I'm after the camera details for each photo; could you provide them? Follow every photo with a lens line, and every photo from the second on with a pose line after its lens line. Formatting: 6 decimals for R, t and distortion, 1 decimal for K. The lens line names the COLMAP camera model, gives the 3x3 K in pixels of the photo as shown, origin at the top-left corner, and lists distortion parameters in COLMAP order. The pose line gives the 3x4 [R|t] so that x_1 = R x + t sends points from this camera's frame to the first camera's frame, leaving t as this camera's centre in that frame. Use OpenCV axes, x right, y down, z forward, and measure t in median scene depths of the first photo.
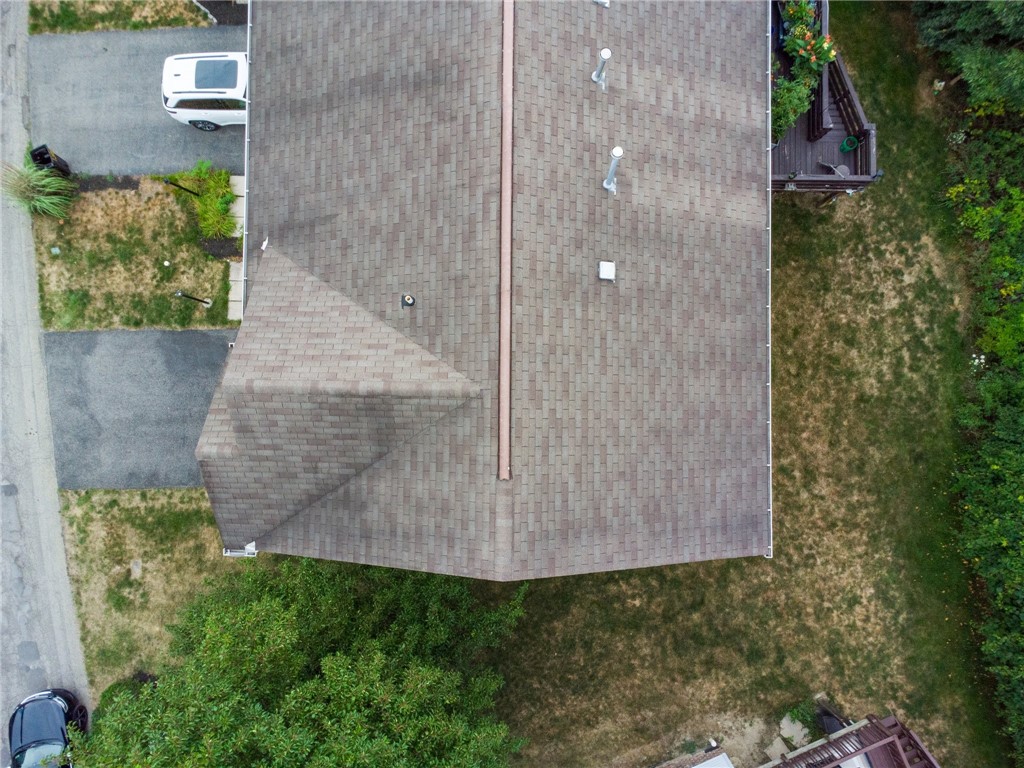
lens RADIAL K [[752.6, 0, 512.0], [0, 752.6, 384.0], [0, 0, 1]] dist [0.005270, 0.002337]
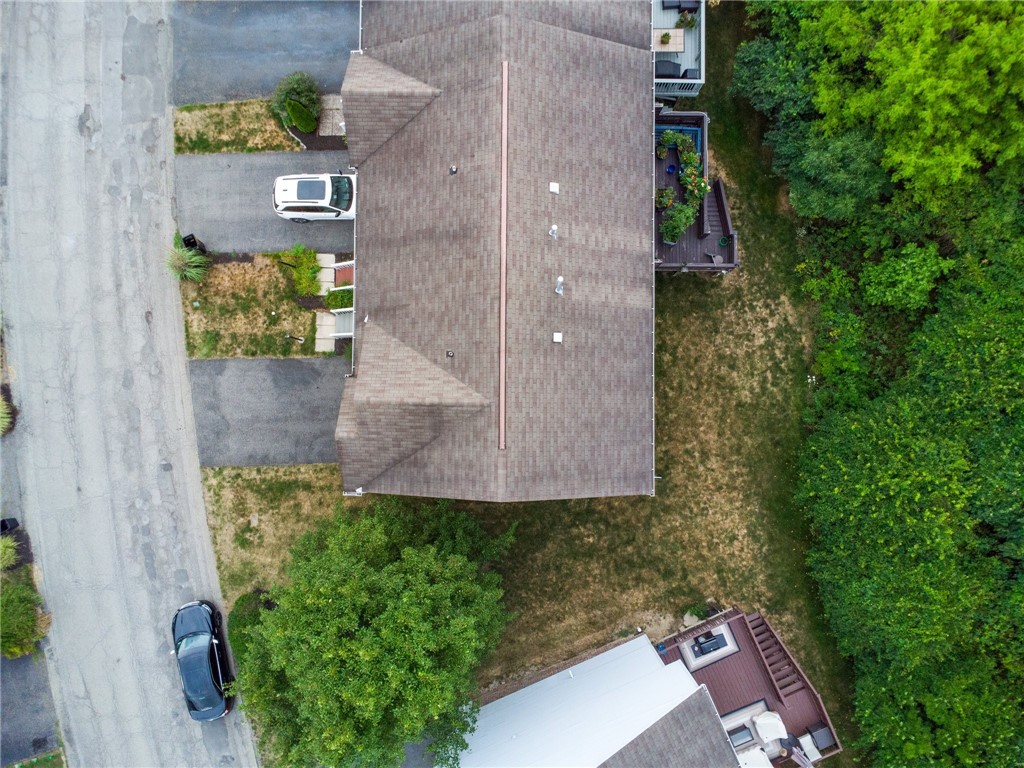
lens RADIAL K [[752.6, 0, 512.0], [0, 752.6, 384.0], [0, 0, 1]] dist [0.005270, 0.002337]
pose [[0.999998, -0.001688, 0.000475, 0.008079], [0.001688, 0.999998, -0.001297, -0.020550], [-0.000473, 0.001298, 0.999999, -0.514137]]
